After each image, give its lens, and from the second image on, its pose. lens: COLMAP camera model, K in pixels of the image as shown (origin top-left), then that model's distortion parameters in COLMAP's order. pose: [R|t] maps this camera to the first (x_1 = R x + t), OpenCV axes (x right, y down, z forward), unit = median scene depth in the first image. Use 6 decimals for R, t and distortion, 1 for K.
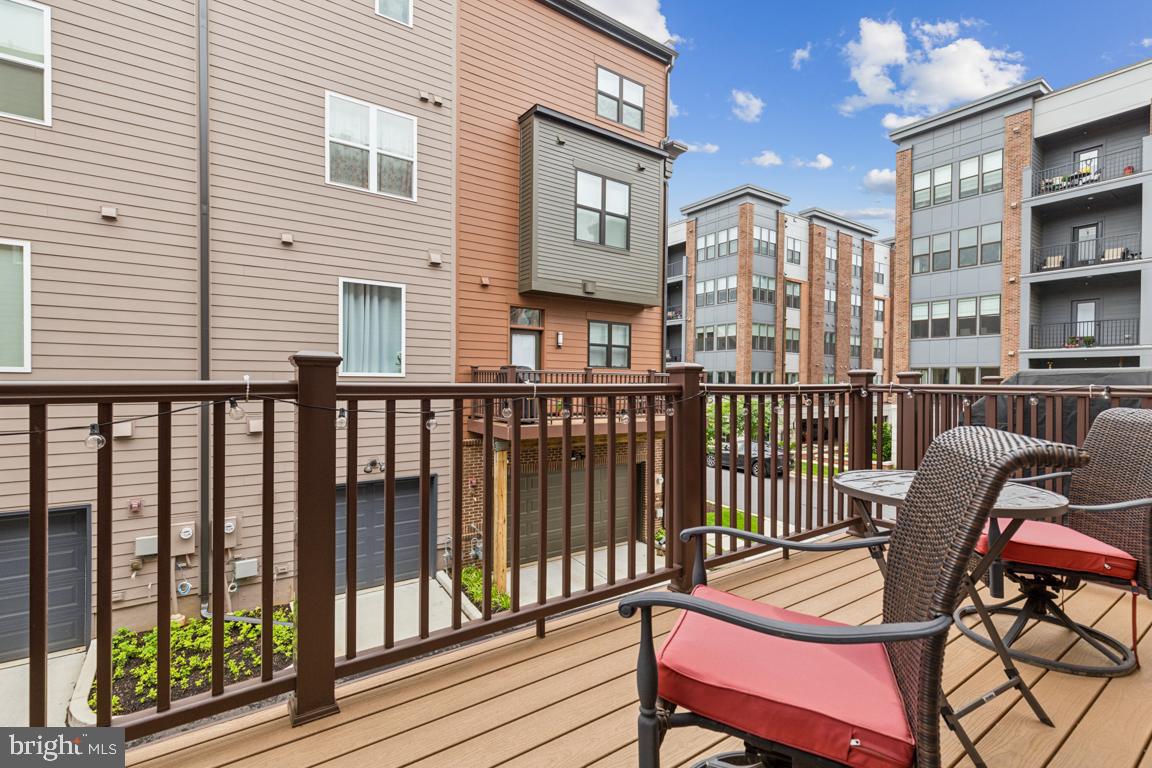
lens RADIAL K [[522.9, 0, 574.3], [0, 522.9, 399.7], [0, 0, 1]] dist [0.002639, -0.000476]
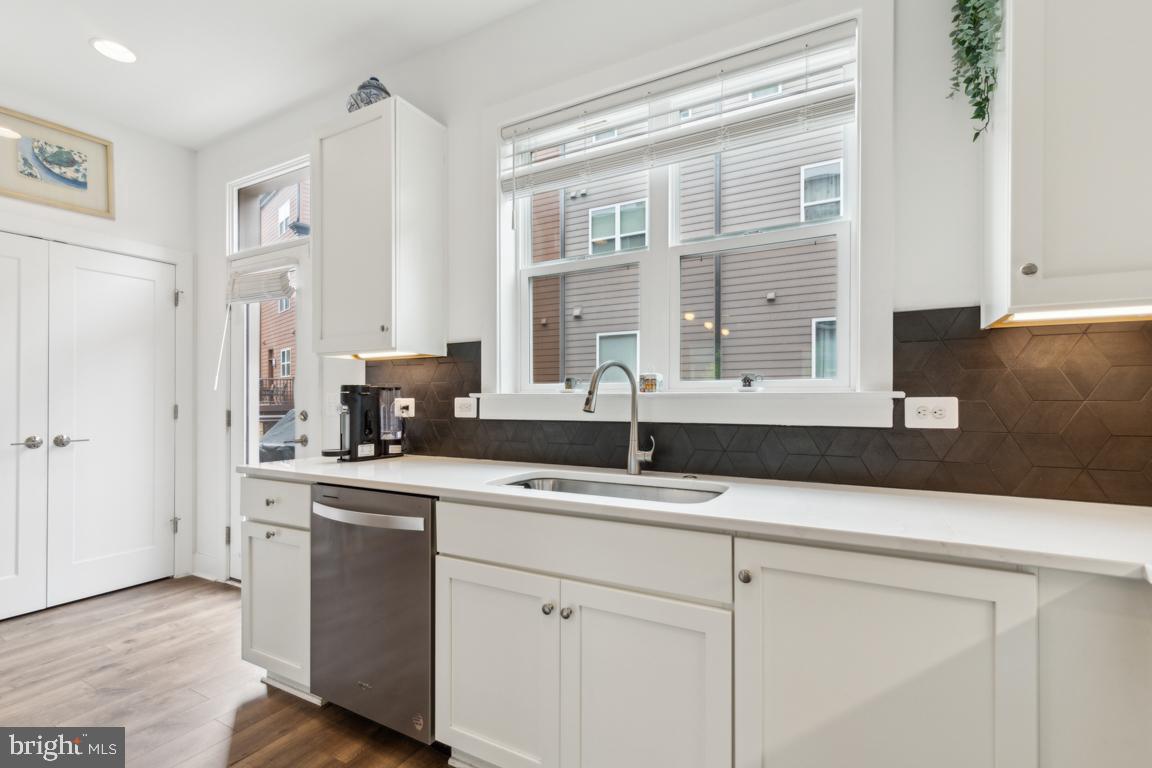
lens RADIAL K [[522.9, 0, 574.3], [0, 522.9, 399.7], [0, 0, 1]] dist [0.002639, -0.000476]
pose [[0.440054, -0.010975, -0.897904, 0.363736], [-0.026237, 0.999341, -0.025074, -0.010011], [0.897588, 0.034592, 0.439476, 0.014223]]
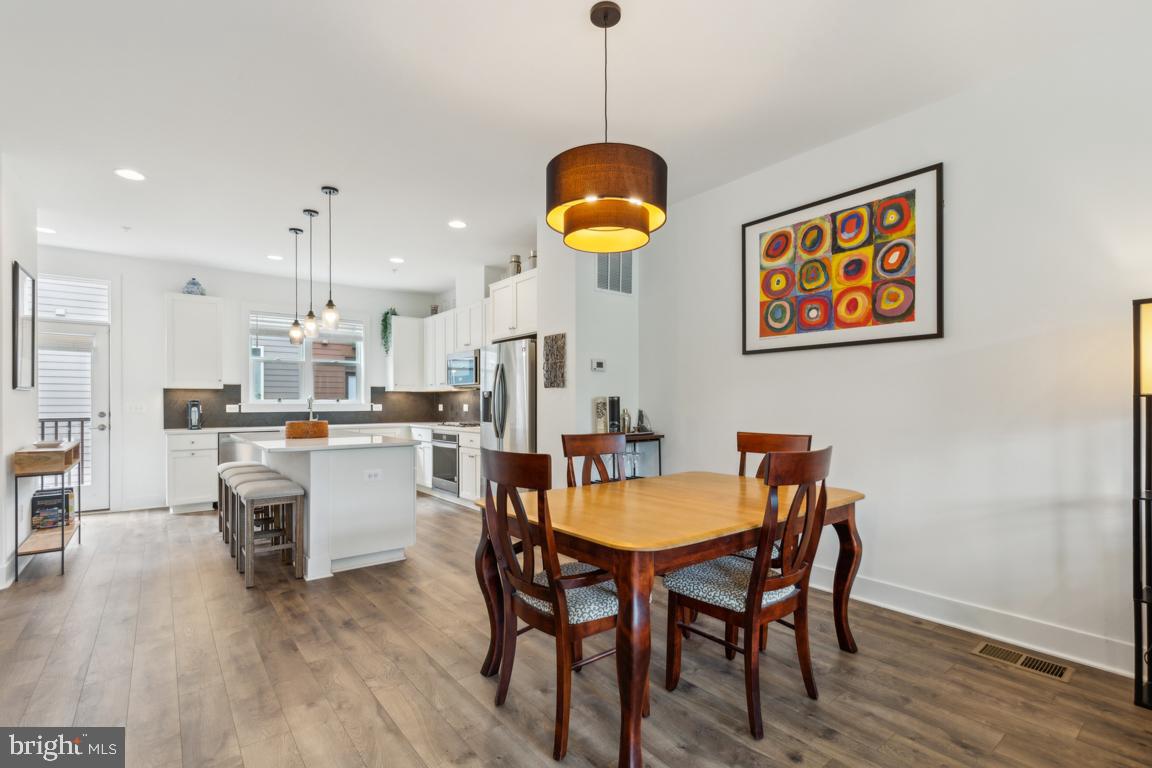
lens RADIAL K [[522.9, 0, 574.3], [0, 522.9, 399.7], [0, 0, 1]] dist [0.002639, -0.000476]
pose [[0.997665, -0.014822, 0.066670, 0.510266], [0.017486, 0.999065, -0.039546, 0.011478], [-0.066021, 0.040619, 0.996991, -0.614840]]
